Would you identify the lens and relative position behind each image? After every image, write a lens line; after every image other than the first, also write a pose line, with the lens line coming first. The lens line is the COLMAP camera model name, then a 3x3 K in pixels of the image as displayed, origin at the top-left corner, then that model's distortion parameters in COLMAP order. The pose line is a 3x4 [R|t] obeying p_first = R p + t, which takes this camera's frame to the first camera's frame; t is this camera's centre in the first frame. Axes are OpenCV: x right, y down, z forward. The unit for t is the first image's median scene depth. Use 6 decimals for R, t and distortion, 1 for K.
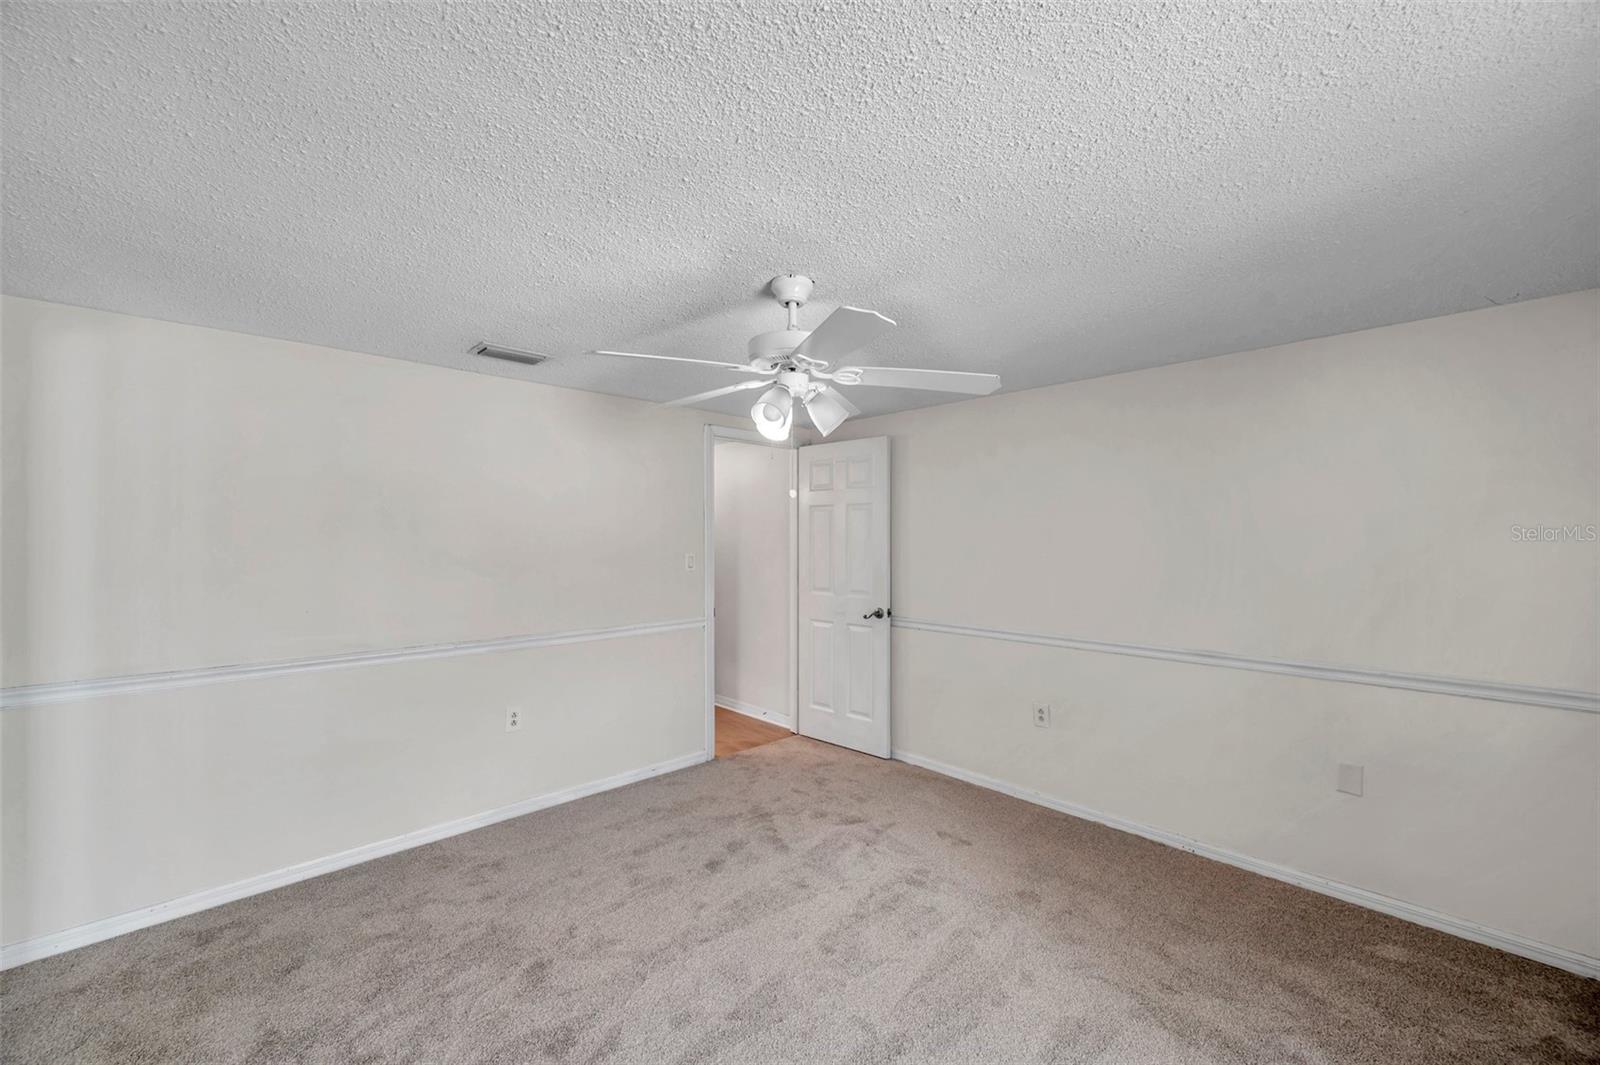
lens RADIAL K [[643.1, 0, 800.0], [0, 643.1, 542.6], [0, 0, 1]] dist [-0.001296, -0.000720]
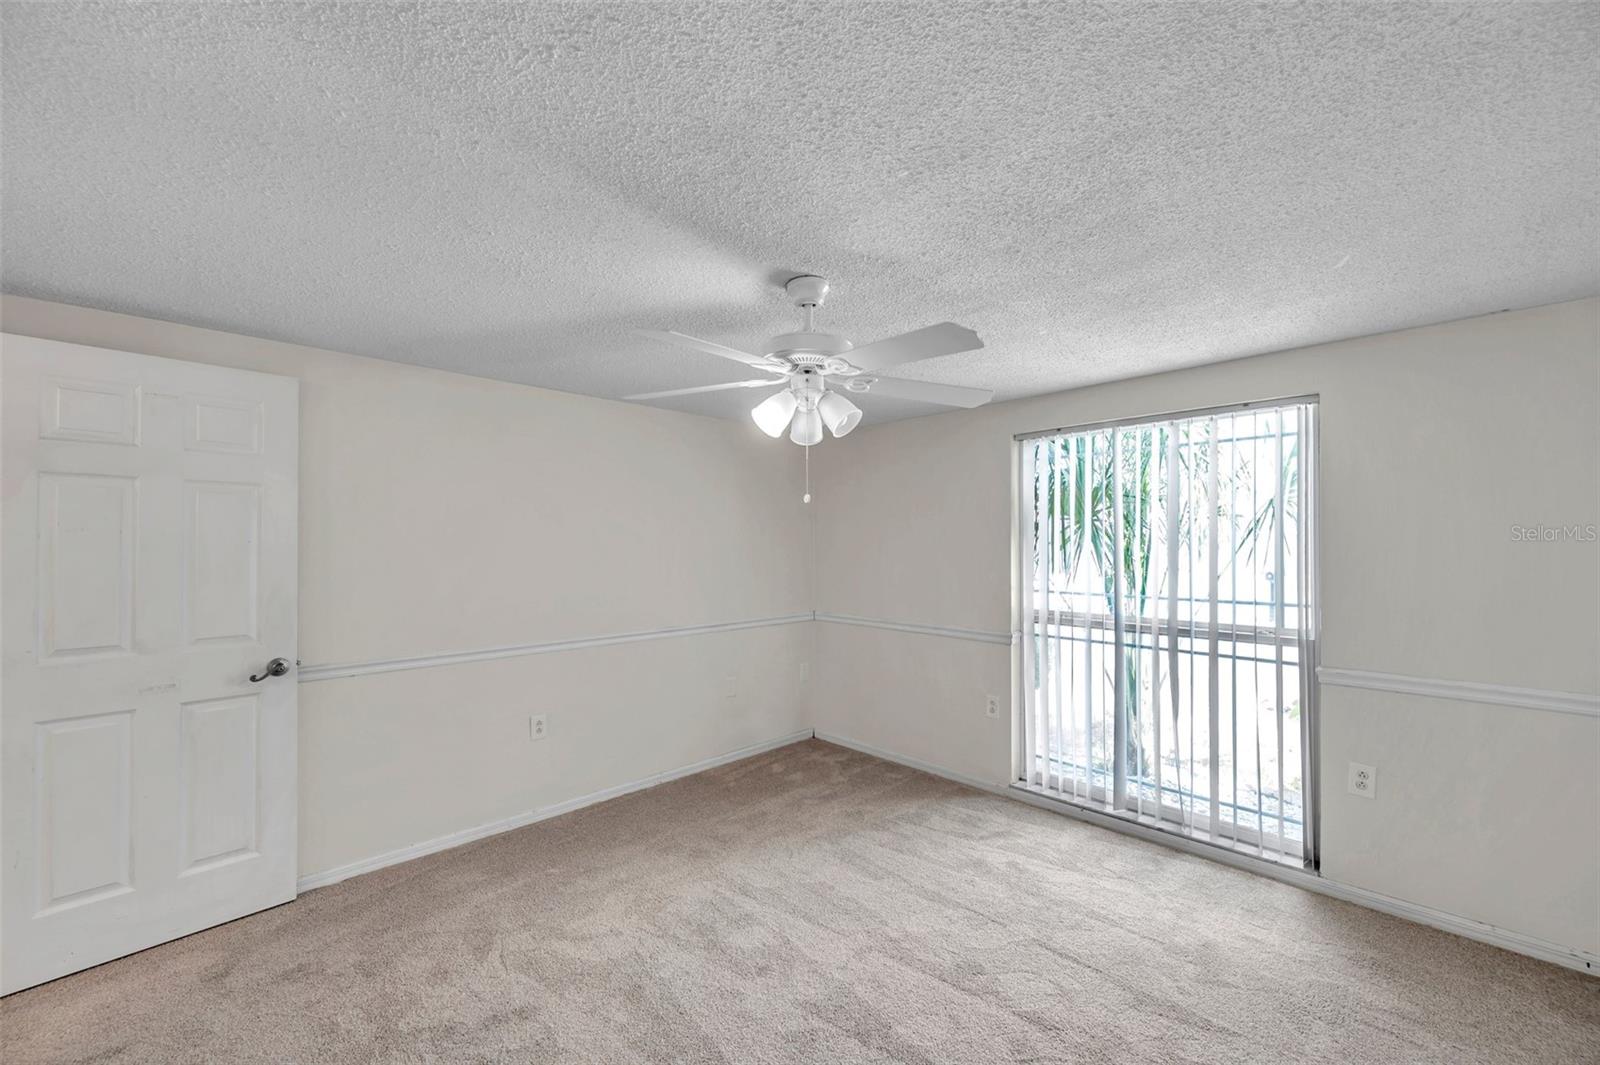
lens RADIAL K [[643.1, 0, 803.2], [0, 643.1, 539.2], [0, 0, 1]] dist [-0.001296, -0.000720]
pose [[-0.022866, 0.007302, 0.999712, -0.644094], [0.011667, 0.999907, -0.007036, -0.002607], [-0.999670, 0.011503, -0.022949, 0.666544]]
